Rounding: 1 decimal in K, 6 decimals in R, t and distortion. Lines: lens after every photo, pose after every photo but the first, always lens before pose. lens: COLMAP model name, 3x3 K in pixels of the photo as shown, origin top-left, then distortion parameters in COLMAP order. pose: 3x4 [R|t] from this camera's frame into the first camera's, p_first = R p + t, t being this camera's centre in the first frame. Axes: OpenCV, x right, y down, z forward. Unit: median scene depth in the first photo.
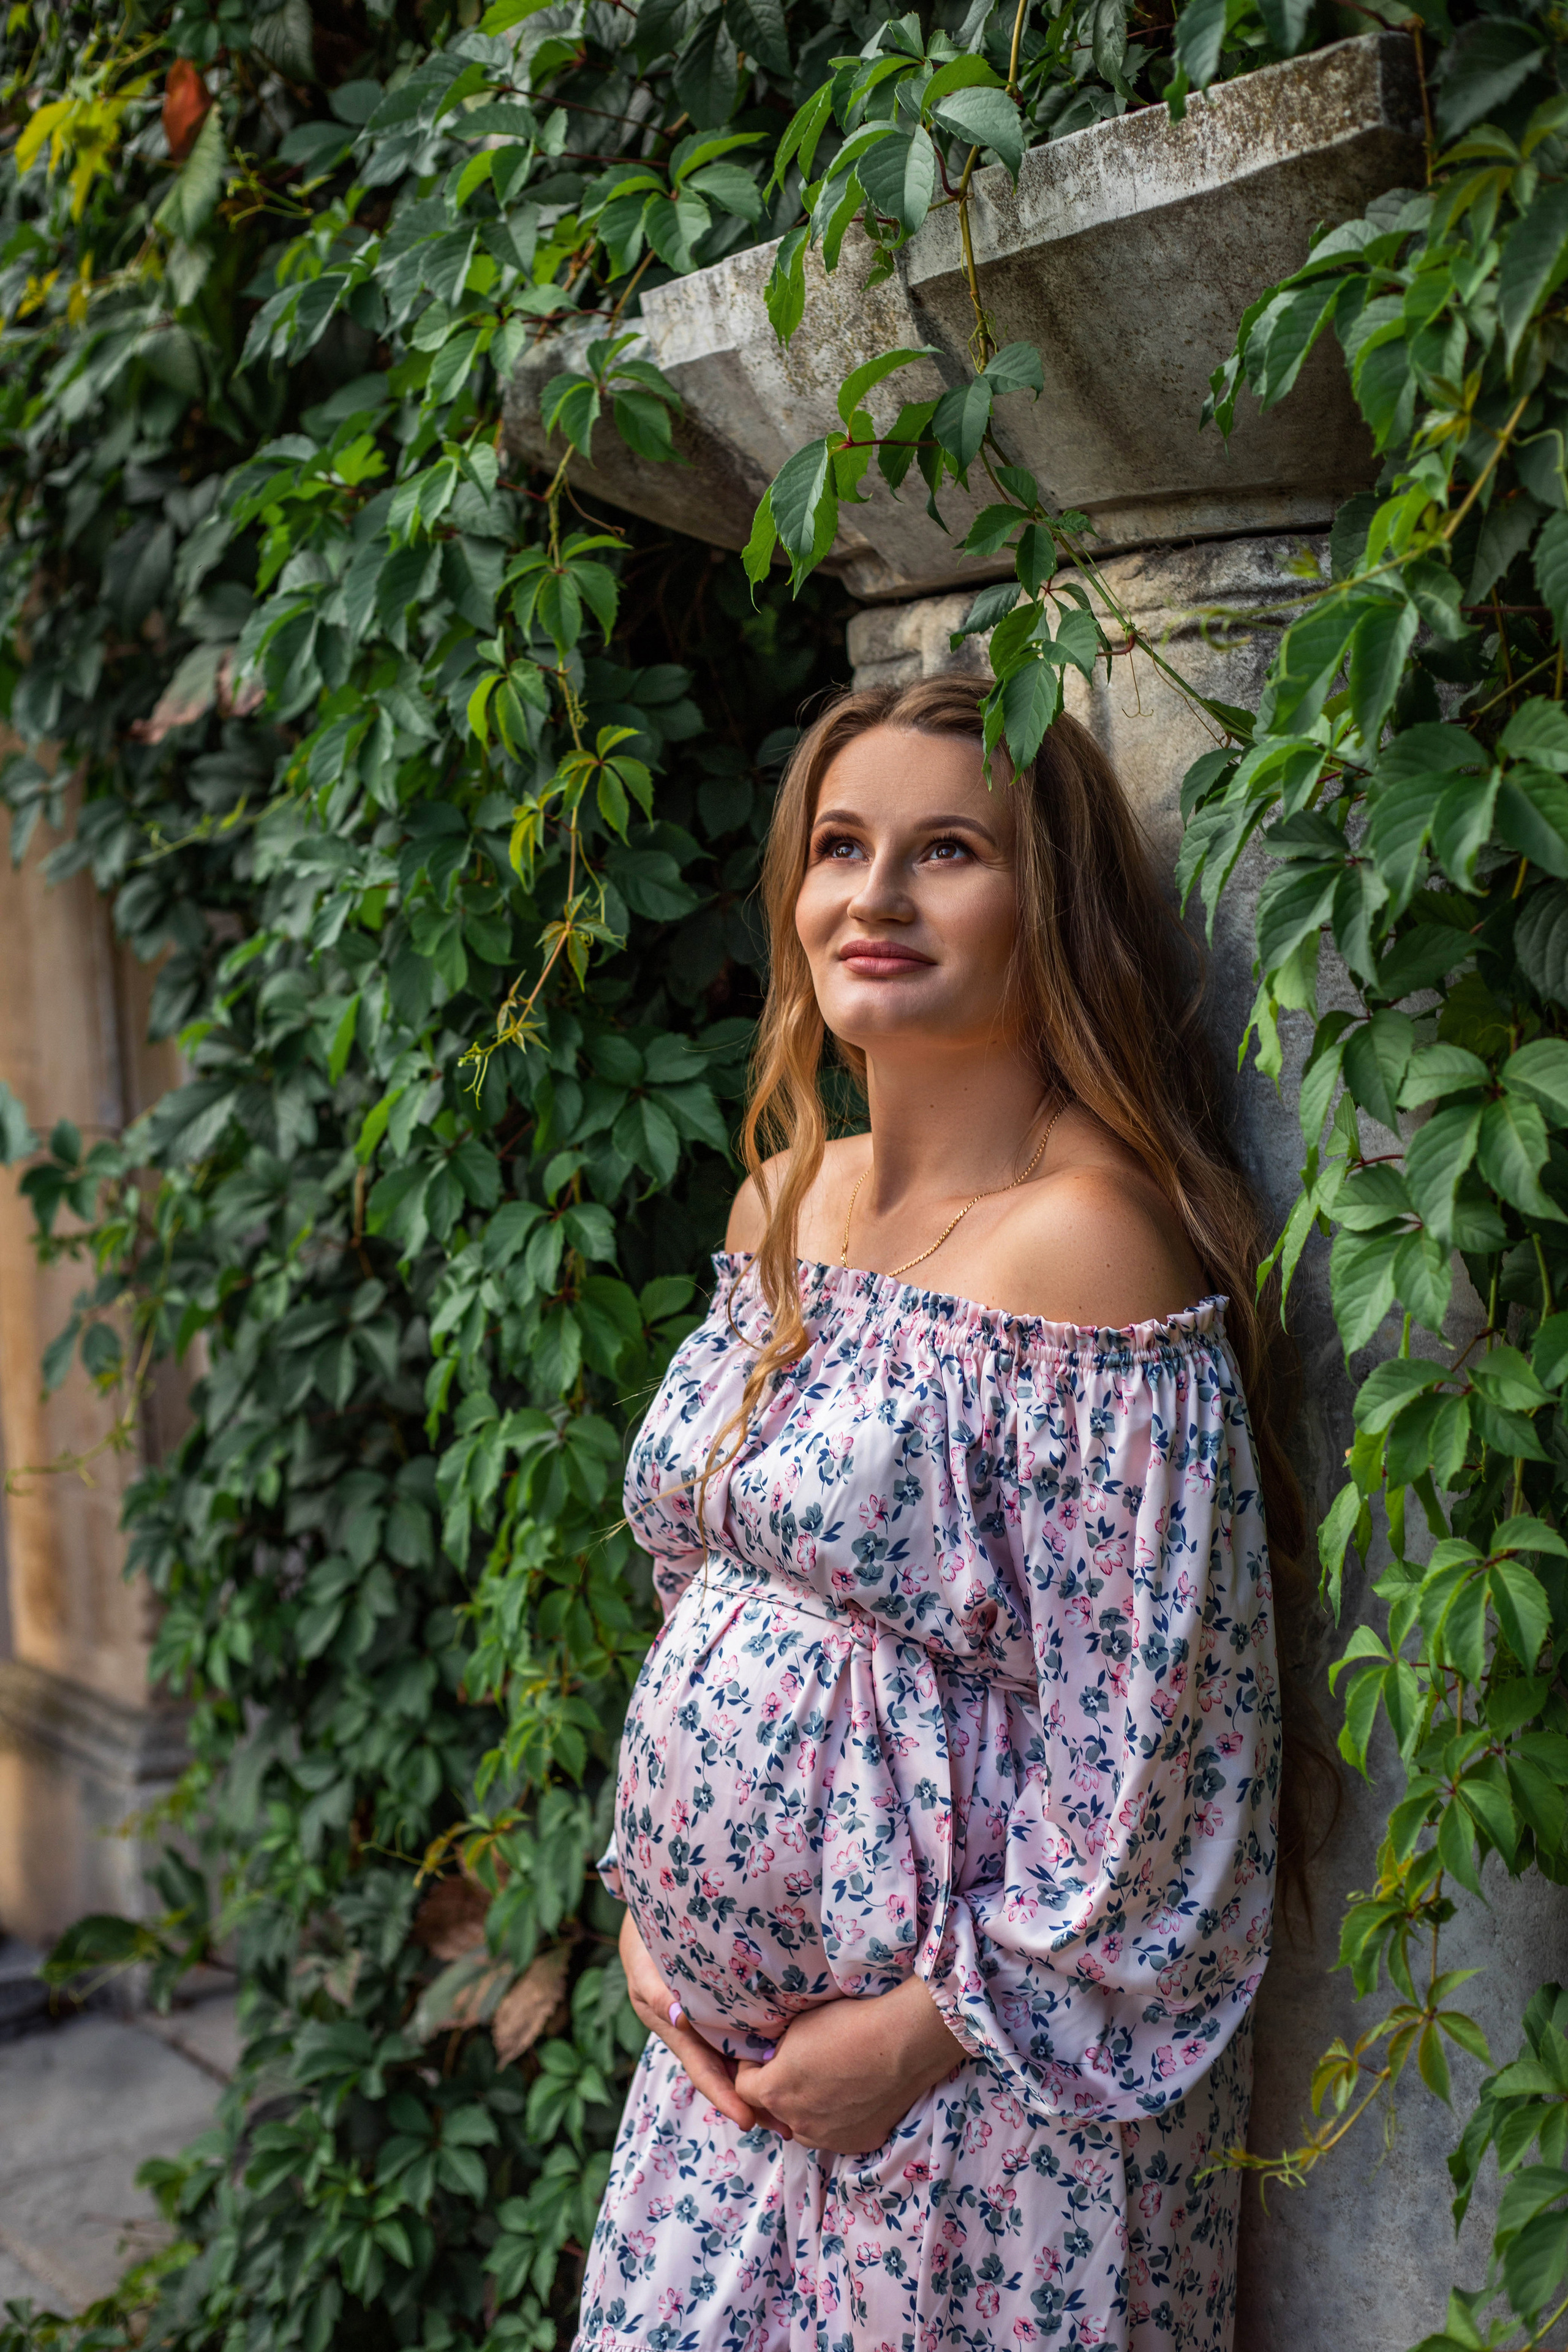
lens RADIAL K [[3421.9, 0, 783.4], [0, 3421.9, 1246.7], [0, 0, 1]] dist [-0.060727, -0.124141]
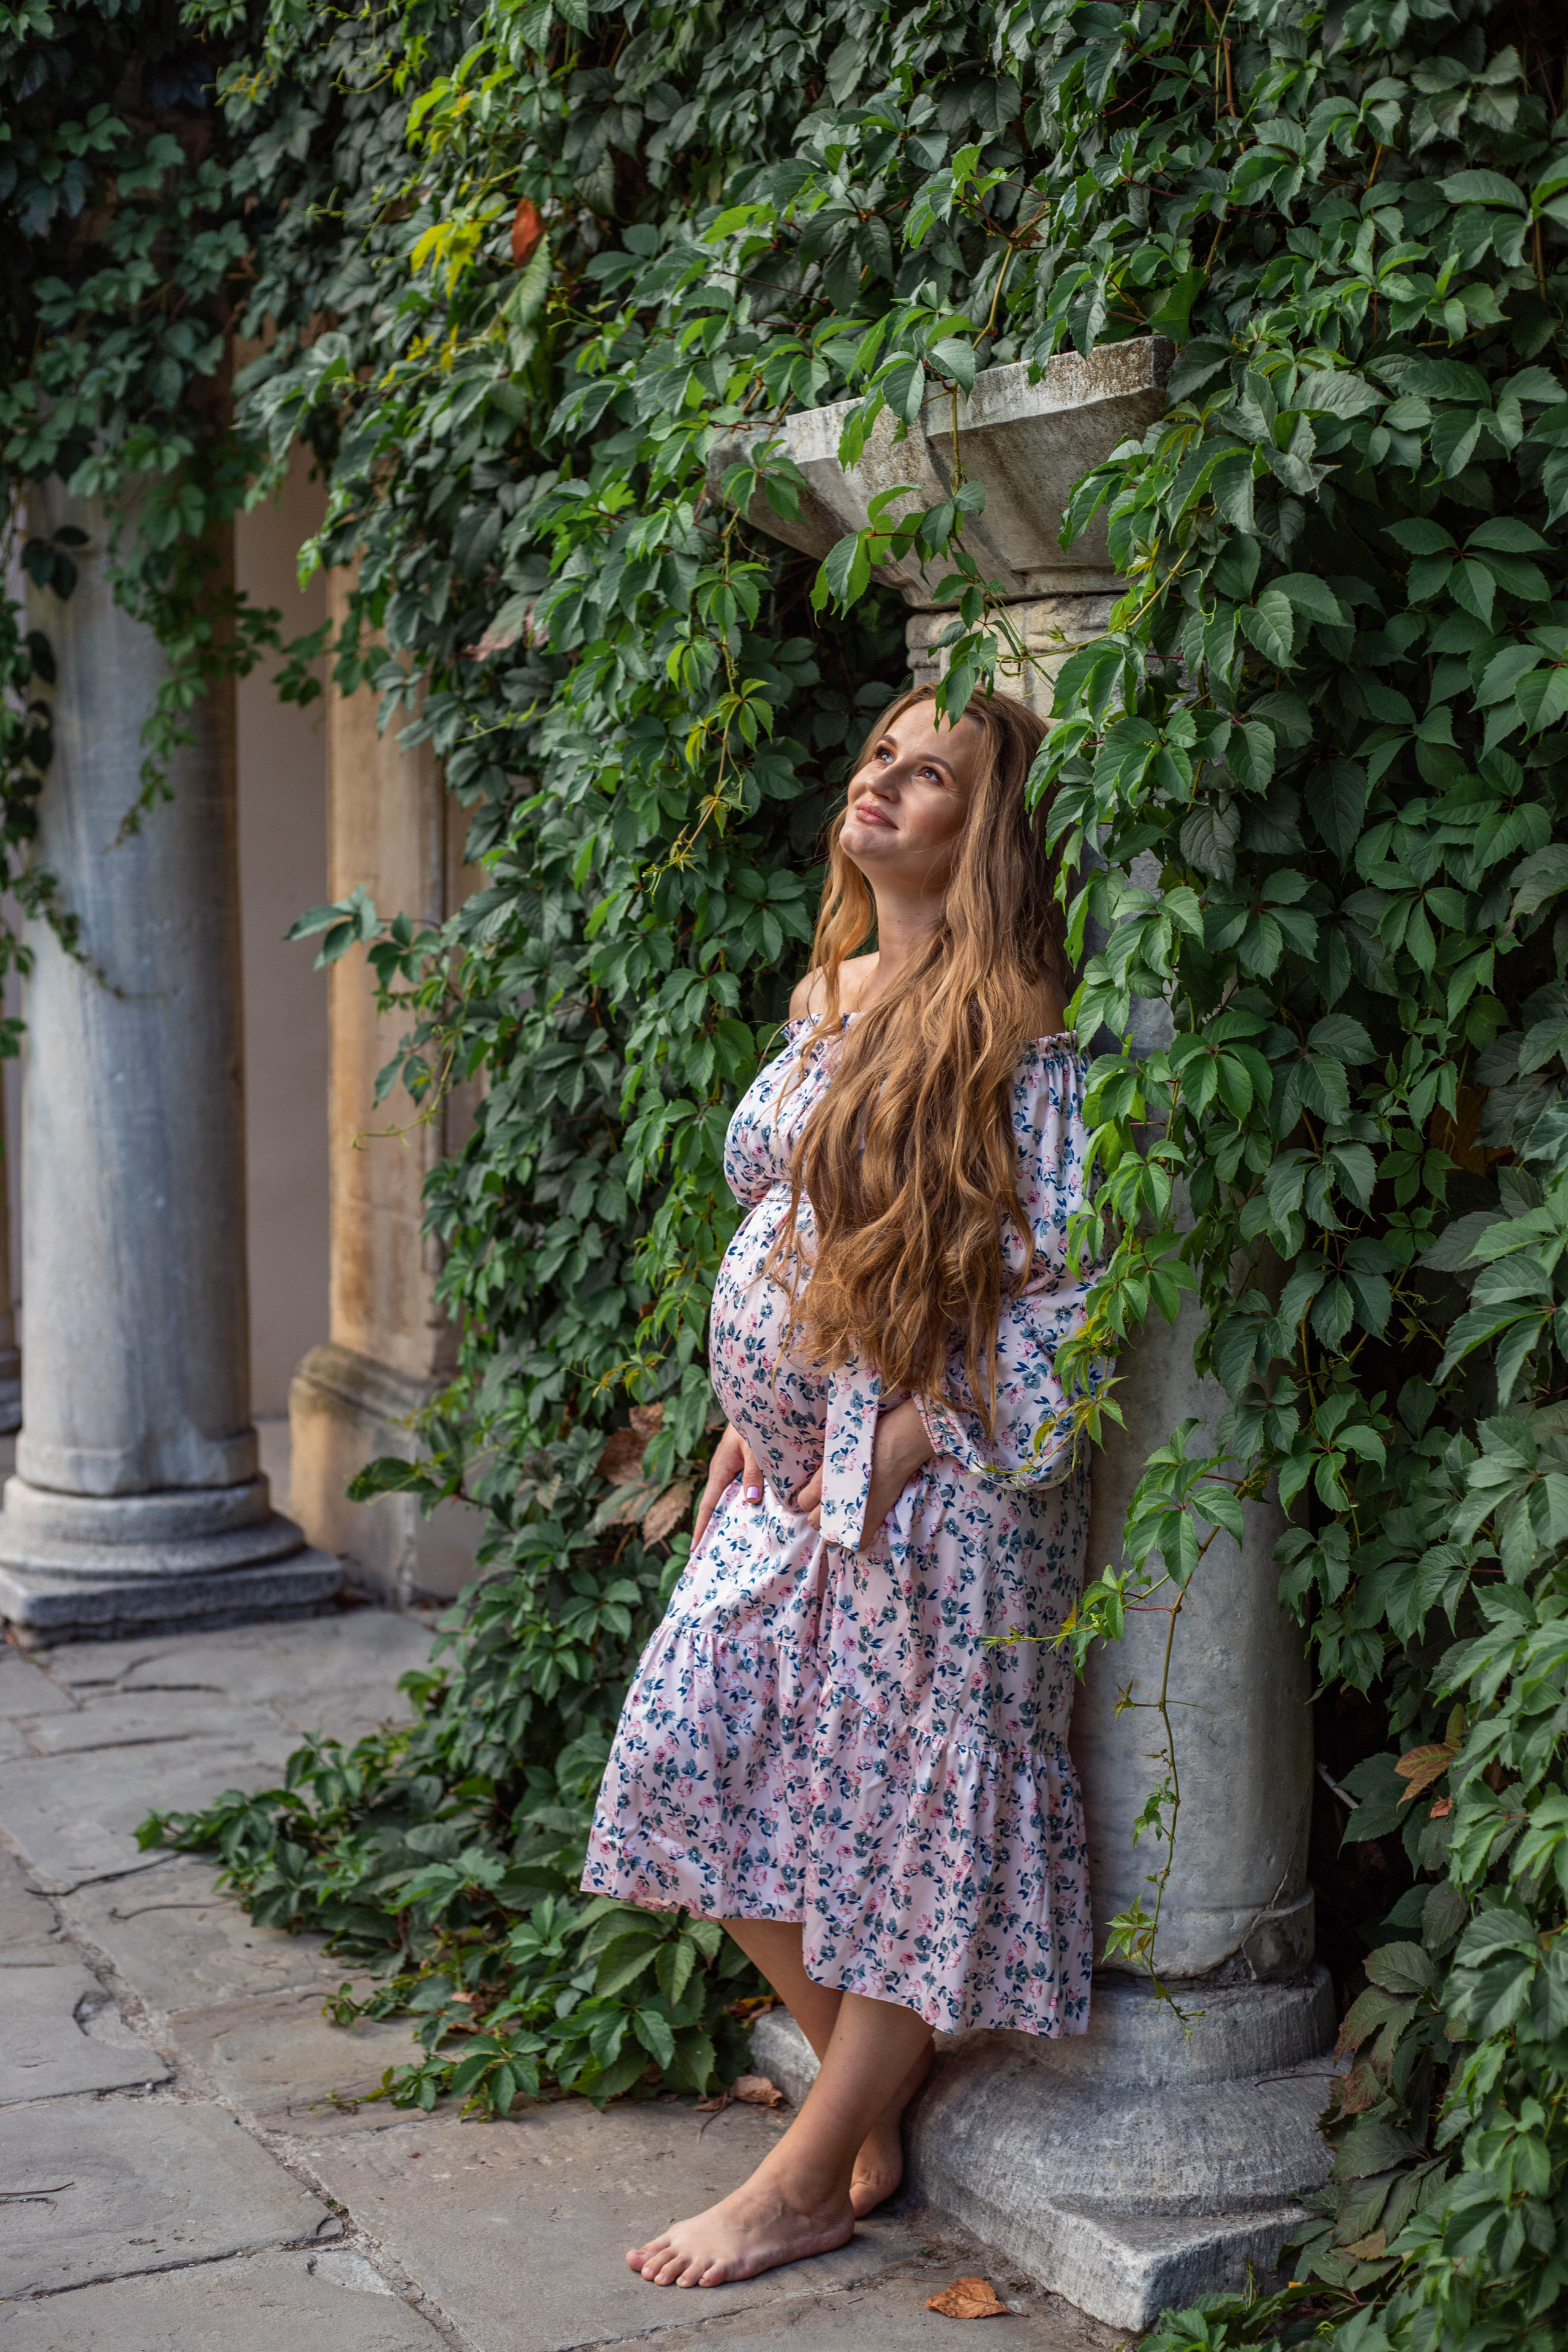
lens RADIAL K [[3391.8, 0, 784.0], [0, 3391.8, 1176.0], [0, 0, 1]] dist [-0.014880, -0.032666]
pose [[0.993904, 0.069826, -0.085316, 0.093786], [-0.068629, 0.997499, 0.016890, 0.045015], [0.086283, -0.010932, 0.996211, -0.487960]]
